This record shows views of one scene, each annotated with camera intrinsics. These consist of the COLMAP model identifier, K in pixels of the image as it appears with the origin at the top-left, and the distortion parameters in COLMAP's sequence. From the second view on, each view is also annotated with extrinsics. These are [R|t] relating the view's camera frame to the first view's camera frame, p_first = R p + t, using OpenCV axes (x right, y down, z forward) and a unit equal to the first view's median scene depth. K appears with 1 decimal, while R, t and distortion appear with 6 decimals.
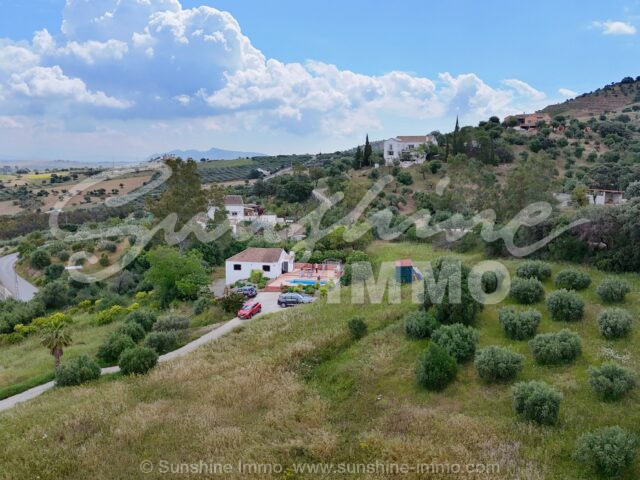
lens RADIAL K [[623.2, 0, 316.1], [0, 623.2, 236.9], [0, 0, 1]] dist [0.017930, 0.000000]
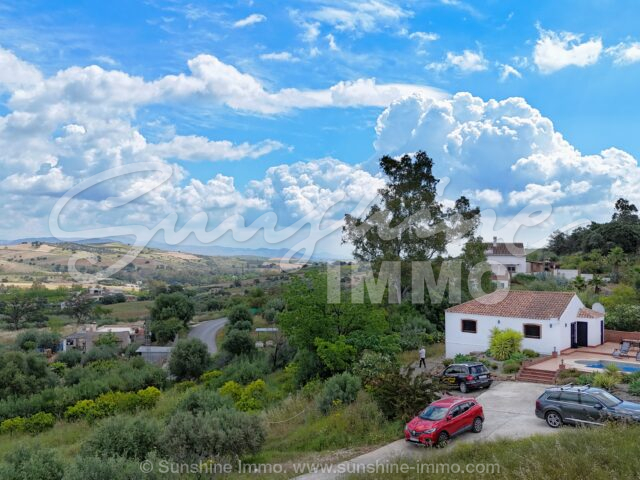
lens RADIAL K [[623.2, 0, 320.9], [0, 623.2, 241.9], [0, 0, 1]] dist [0.017930, 0.000000]
pose [[0.885093, -0.006100, -0.465375, -0.005679], [-0.064373, 0.988699, -0.135390, 0.057560], [0.460941, 0.149790, 0.874698, 0.533075]]
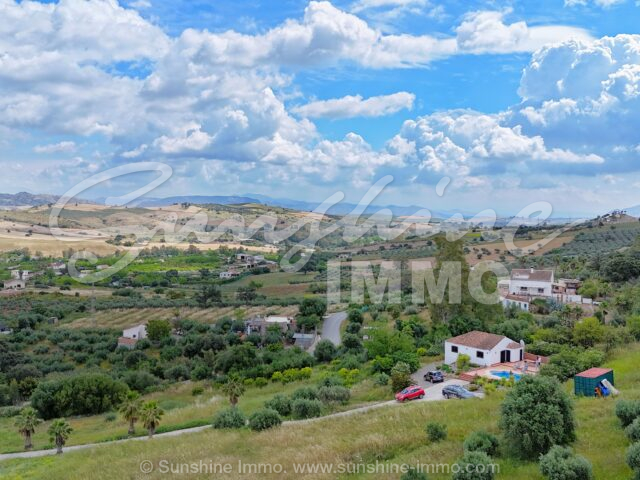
lens RADIAL K [[623.2, 0, 318.0], [0, 623.2, 241.5], [0, 0, 1]] dist [0.017930, 0.000000]
pose [[0.766946, 0.035519, -0.640728, 0.340262], [-0.086807, 0.995032, -0.048748, -0.054772], [0.635813, 0.093007, 0.766219, 0.085809]]
